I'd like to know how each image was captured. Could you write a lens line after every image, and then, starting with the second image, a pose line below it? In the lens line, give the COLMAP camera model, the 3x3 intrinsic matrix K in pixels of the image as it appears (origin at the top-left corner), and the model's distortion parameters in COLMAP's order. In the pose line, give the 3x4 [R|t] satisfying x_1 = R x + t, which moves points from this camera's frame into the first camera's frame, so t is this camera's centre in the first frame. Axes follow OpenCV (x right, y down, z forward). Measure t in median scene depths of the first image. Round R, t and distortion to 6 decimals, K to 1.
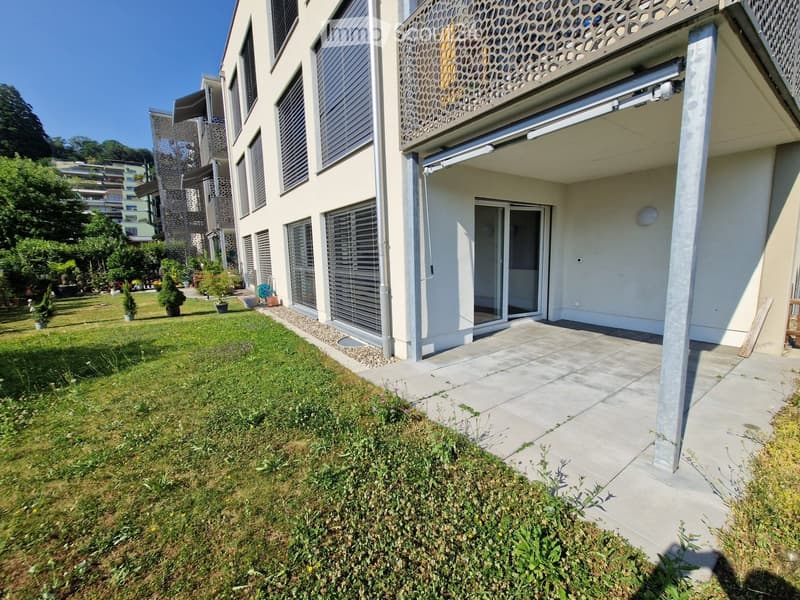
lens RADIAL K [[324.7, 0, 400.9], [0, 324.7, 295.9], [0, 0, 1]] dist [0.001615, -0.000779]
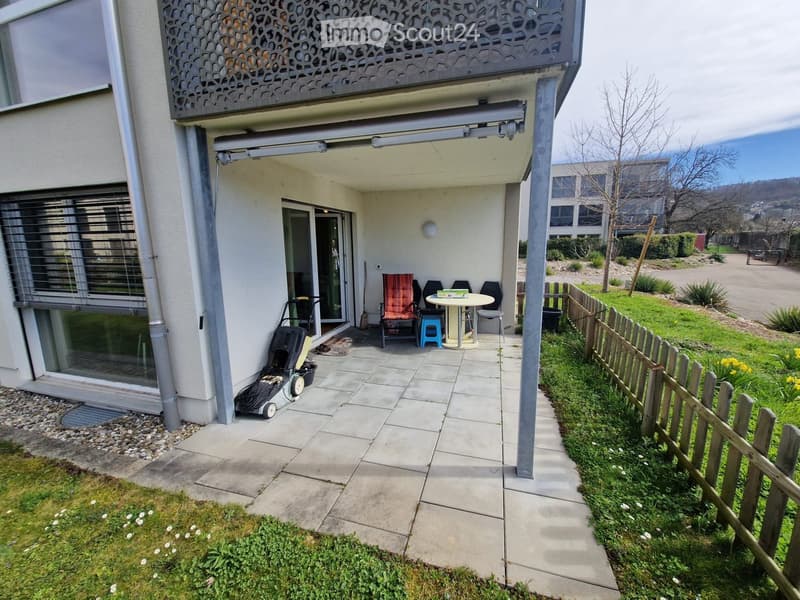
lens RADIAL K [[324.7, 0, 400.9], [0, 324.7, 295.9], [0, 0, 1]] dist [0.001615, -0.000779]
pose [[0.777859, -0.081468, 0.623136, -0.079616], [0.071740, 0.996591, 0.040741, -0.079285], [-0.624331, 0.013013, 0.781052, 0.196207]]
